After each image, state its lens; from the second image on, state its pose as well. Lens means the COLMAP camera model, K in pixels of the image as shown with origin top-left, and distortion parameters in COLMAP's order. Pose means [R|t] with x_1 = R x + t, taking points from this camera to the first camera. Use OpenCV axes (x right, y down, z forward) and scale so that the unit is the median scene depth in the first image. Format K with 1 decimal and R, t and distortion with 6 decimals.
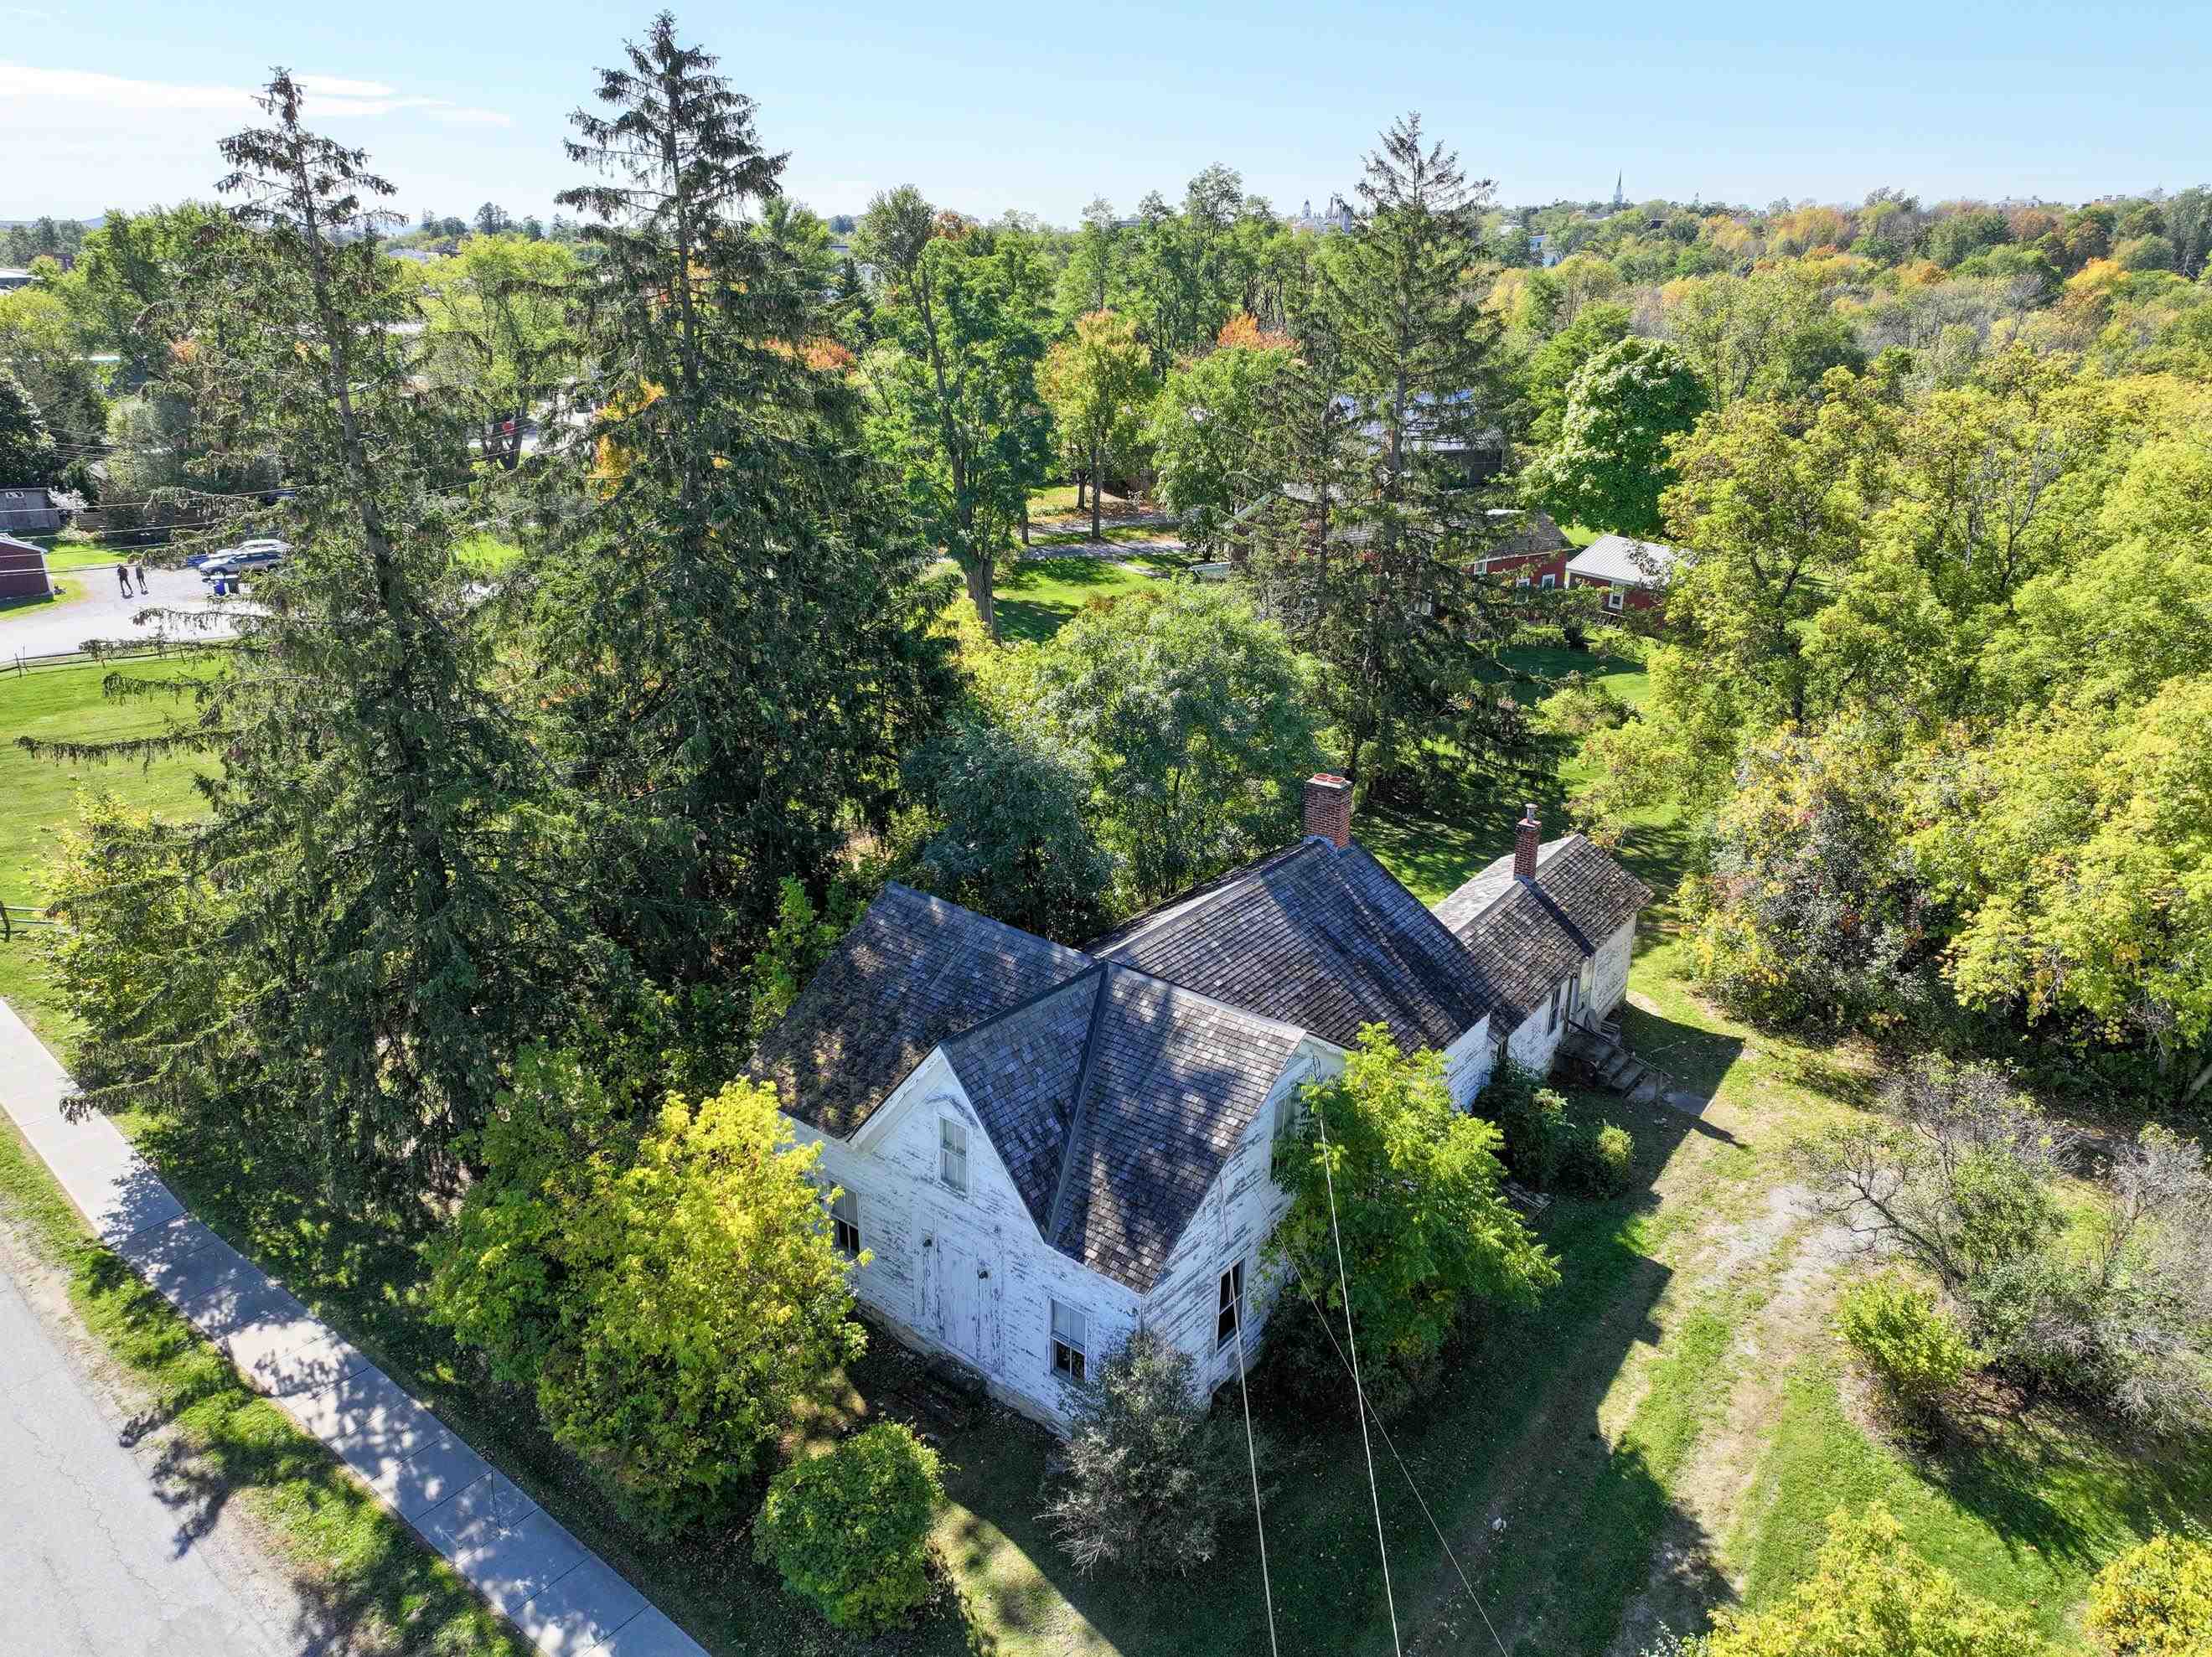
lens RADIAL K [[1549.2, 0, 1116.8], [0, 1549.2, 821.5], [0, 0, 1]] dist [-0.001324, 0.018071]
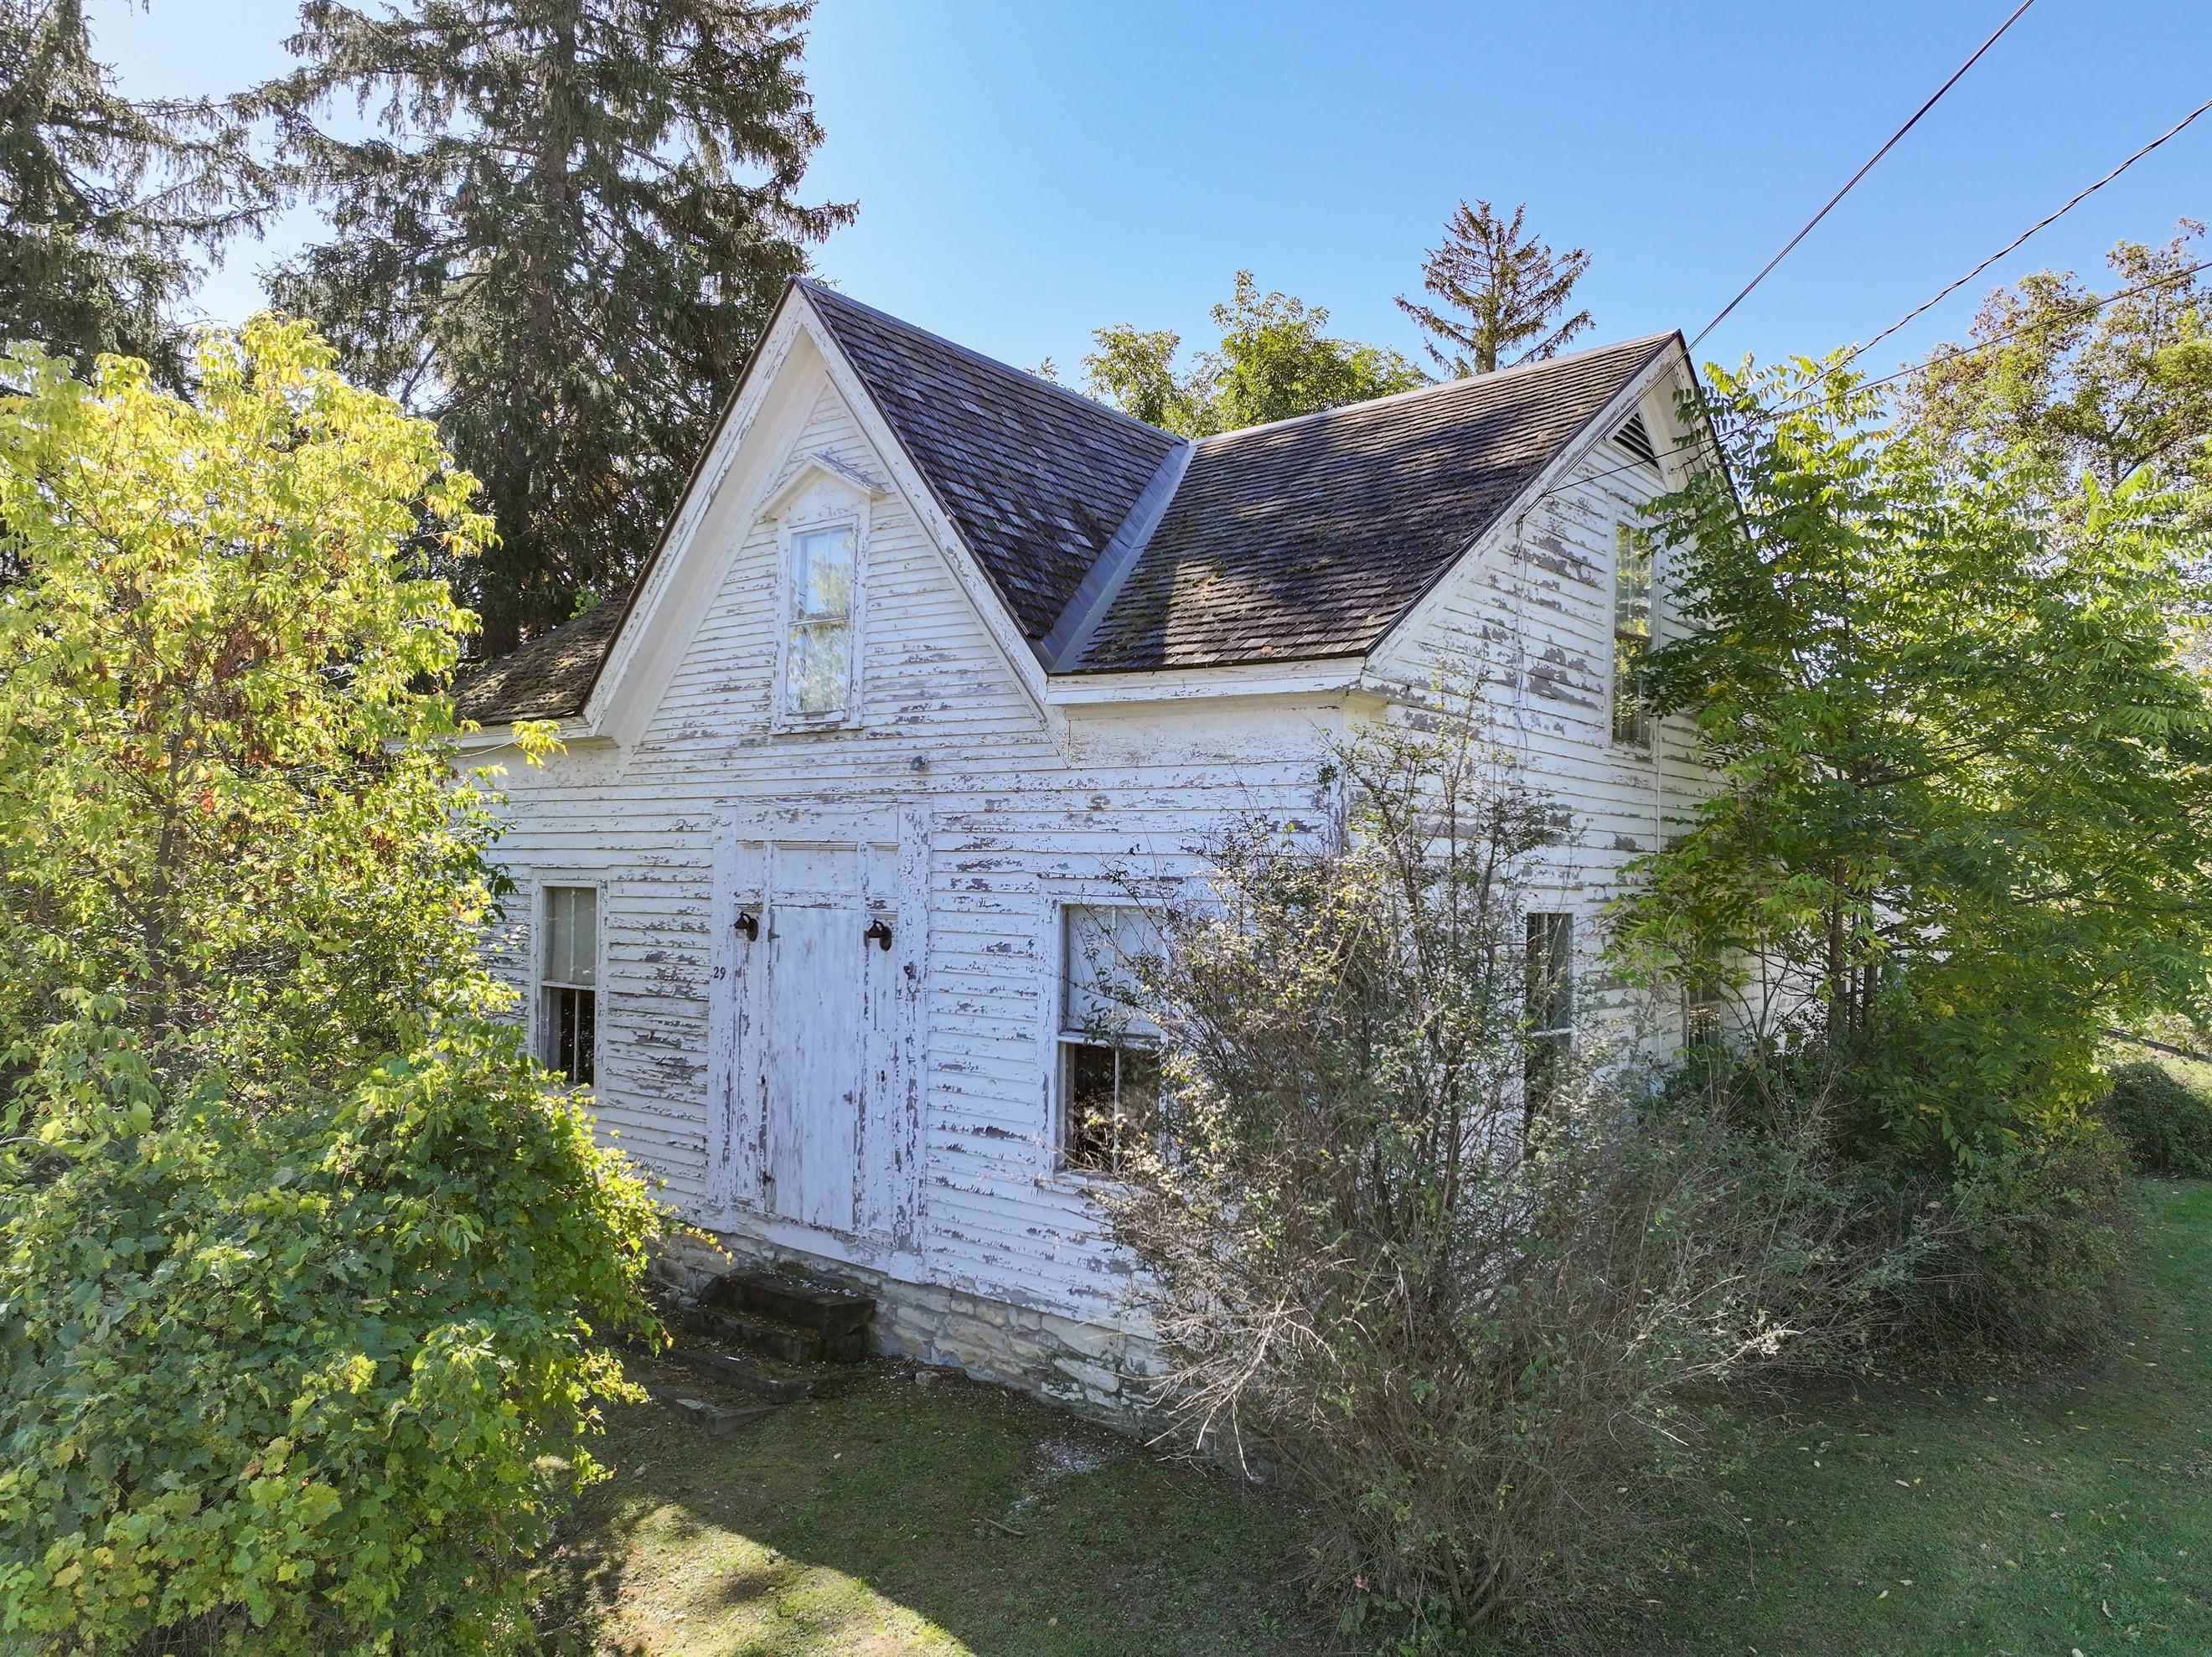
lens RADIAL K [[1549.2, 0, 1115.9], [0, 1549.2, 811.7], [0, 0, 1]] dist [-0.001324, 0.018071]
pose [[0.999985, 0.004973, -0.002241, -0.022937], [-0.005452, 0.922843, -0.385137, 0.329373], [0.000153, 0.385144, 0.922857, 0.520530]]
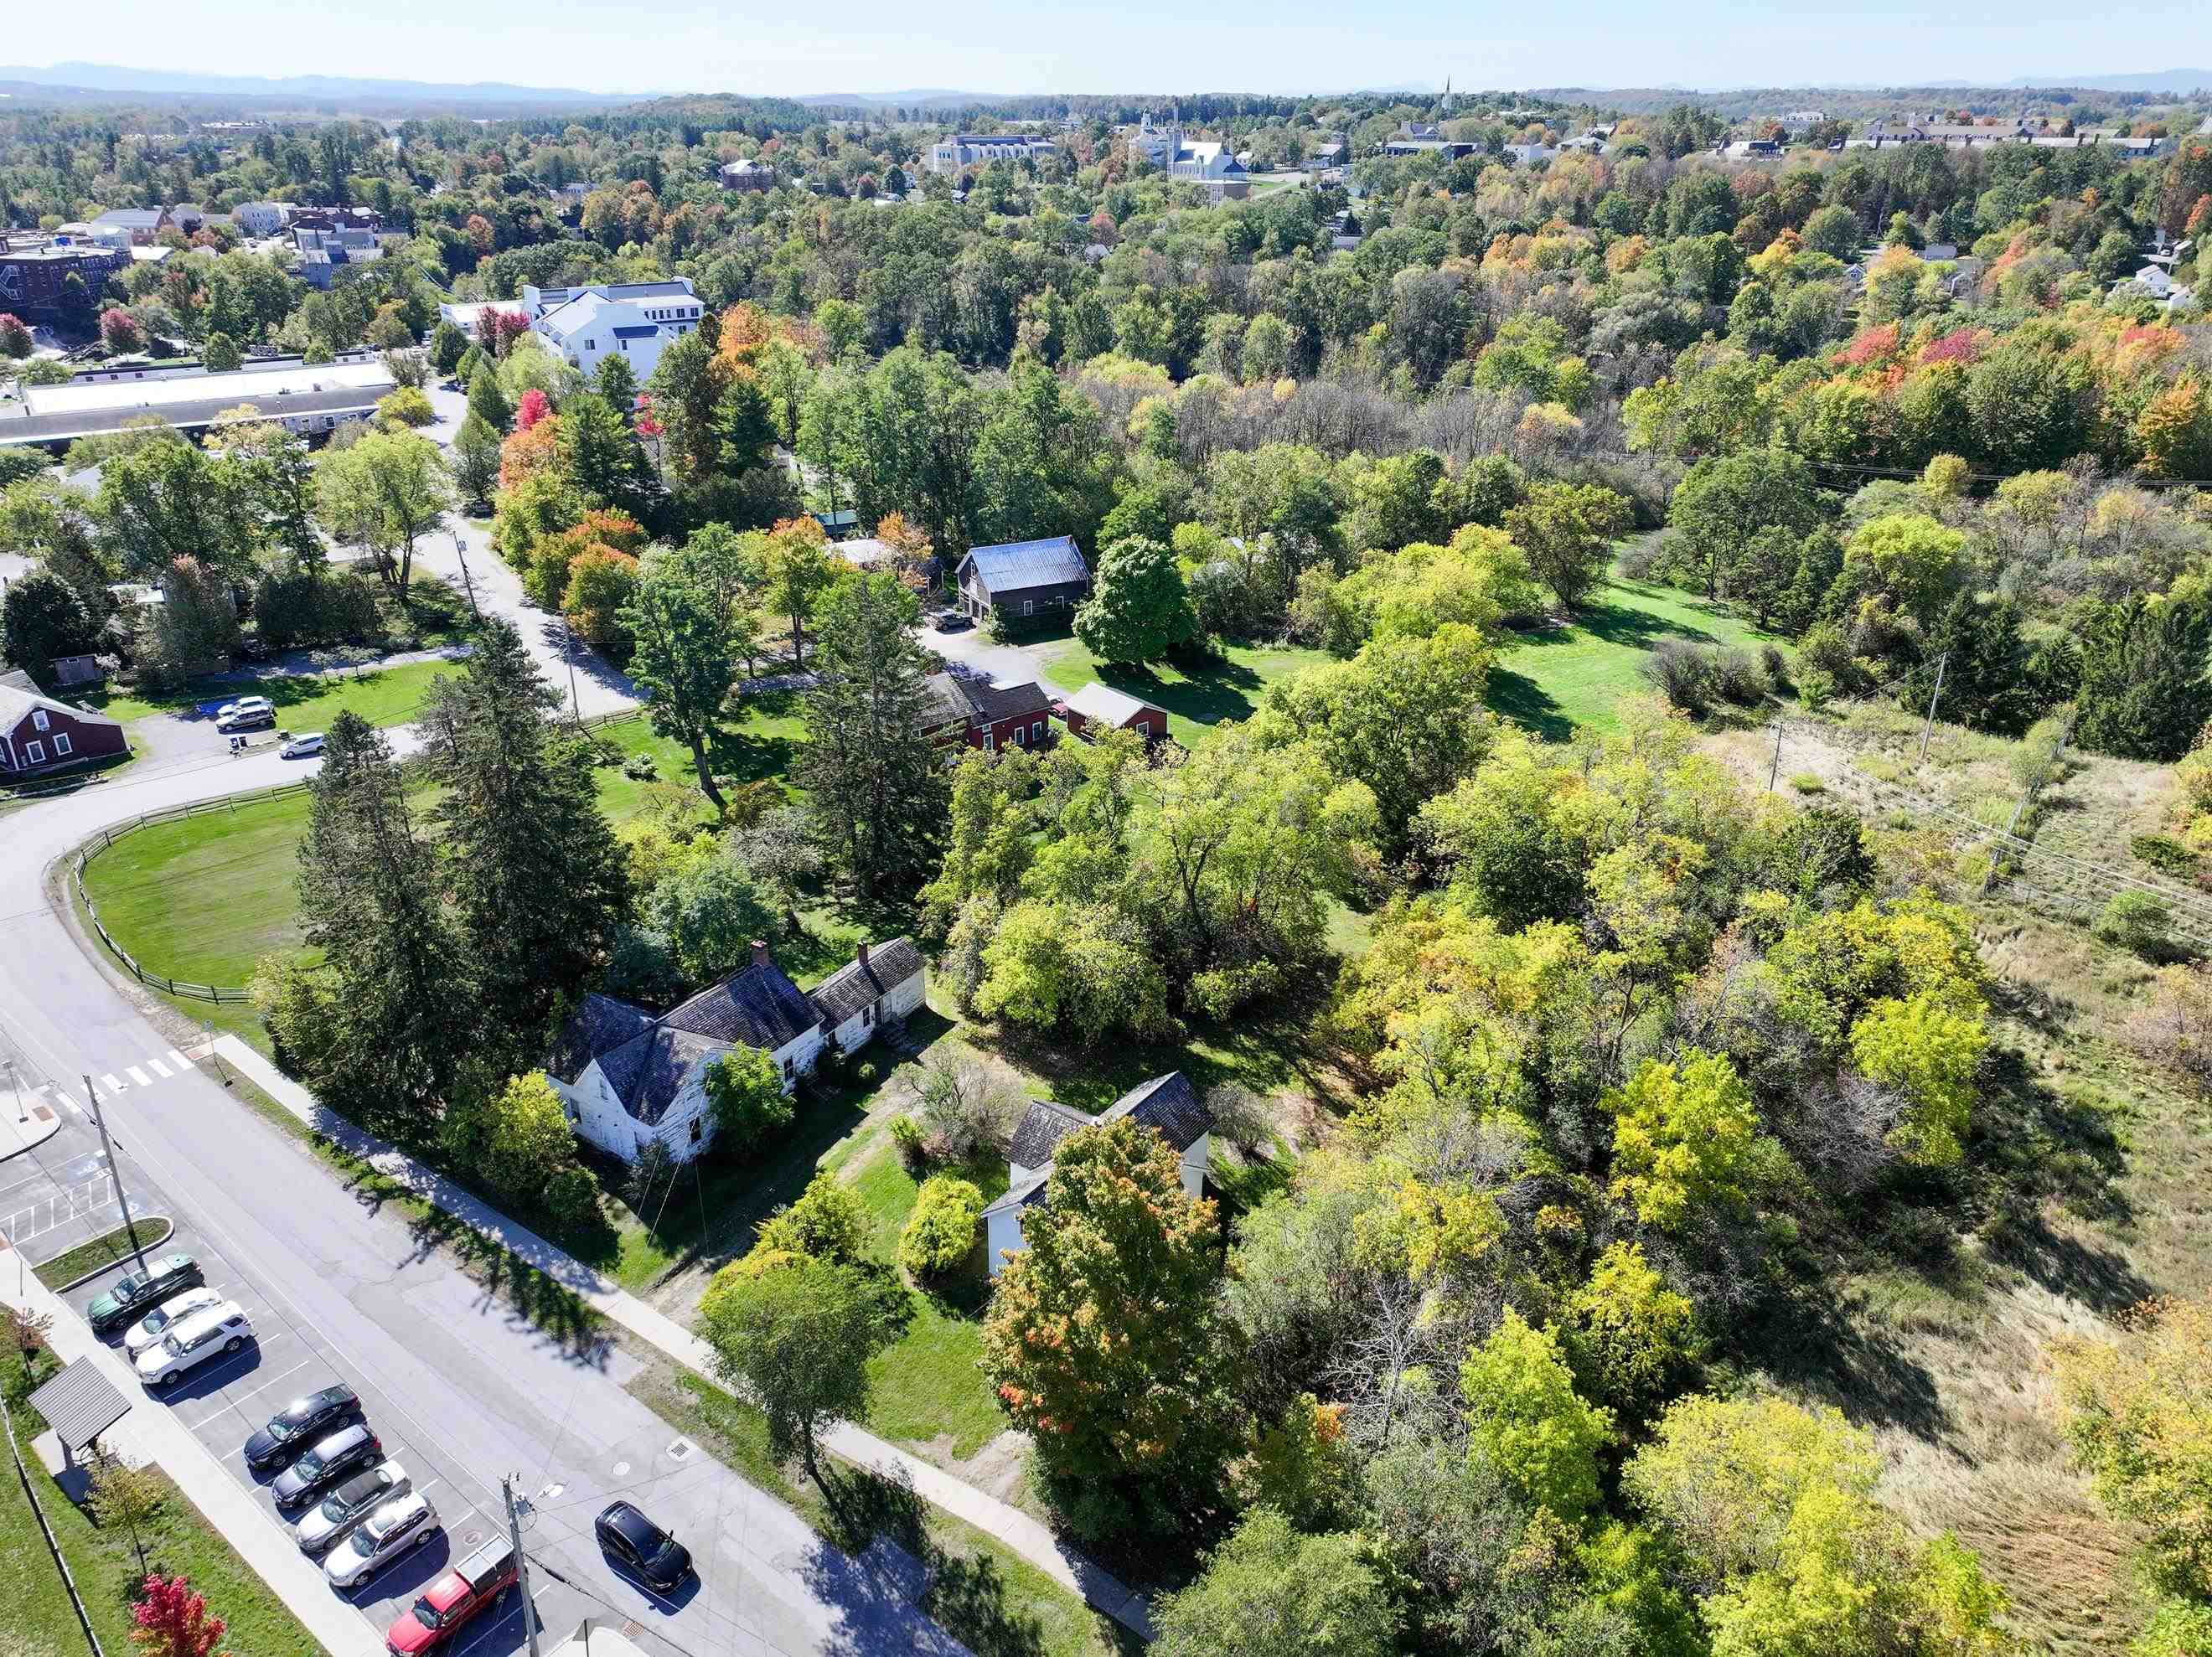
lens RADIAL K [[1549.2, 0, 1122.8], [0, 1549.2, 823.8], [0, 0, 1]] dist [-0.001324, 0.018071]
pose [[0.997227, -0.034644, 0.065864, 0.626970], [0.028969, 0.995938, 0.085250, -0.465935], [-0.068550, -0.083106, 0.994180, -1.798422]]
